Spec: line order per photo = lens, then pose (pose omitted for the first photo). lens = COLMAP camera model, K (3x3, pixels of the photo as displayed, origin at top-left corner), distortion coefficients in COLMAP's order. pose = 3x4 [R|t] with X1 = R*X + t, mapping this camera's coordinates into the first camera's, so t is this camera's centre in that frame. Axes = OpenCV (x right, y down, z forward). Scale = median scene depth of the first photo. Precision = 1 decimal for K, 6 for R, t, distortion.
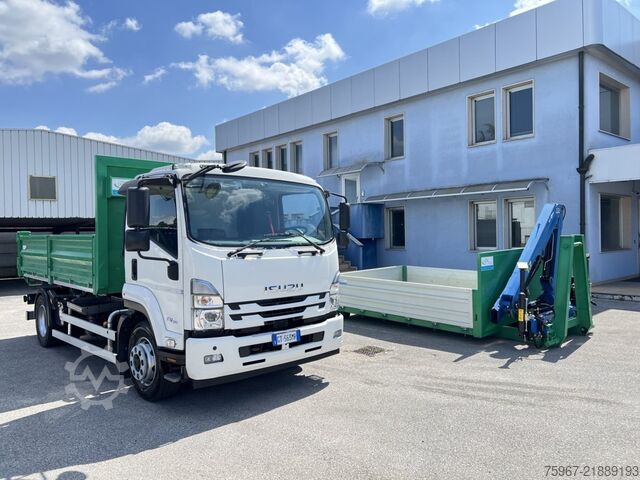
lens RADIAL K [[482.3, 0, 324.6], [0, 482.3, 237.2], [0, 0, 1]] dist [0.058912, -0.060940]
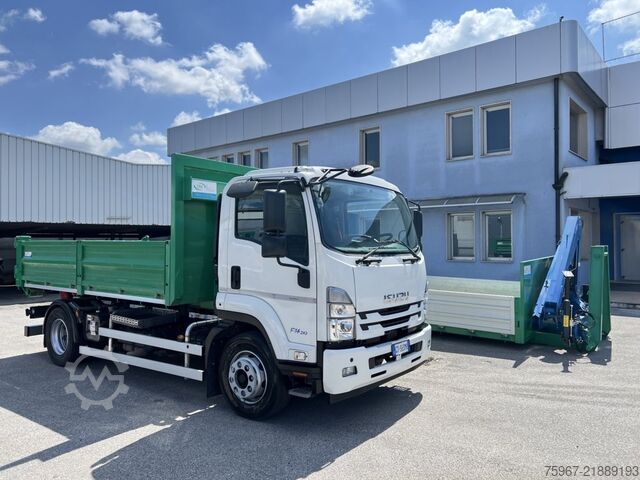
lens RADIAL K [[482.3, 0, 320.2], [0, 482.3, 234.7], [0, 0, 1]] dist [0.058912, -0.060940]
pose [[0.985112, 0.013646, 0.171373, -0.310172], [-0.009255, 0.999609, -0.026397, 0.005590], [-0.171667, 0.024418, 0.984852, 0.045703]]
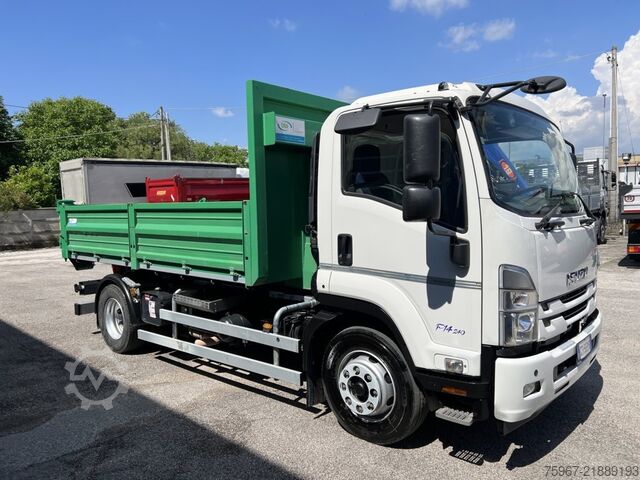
lens RADIAL K [[482.3, 0, 319.8], [0, 482.3, 238.0], [0, 0, 1]] dist [0.058912, -0.060940]
pose [[0.995540, -0.017028, 0.092789, -0.386170], [0.010858, 0.997721, 0.066592, 0.004665], [-0.093712, -0.065288, 0.993456, 0.275252]]
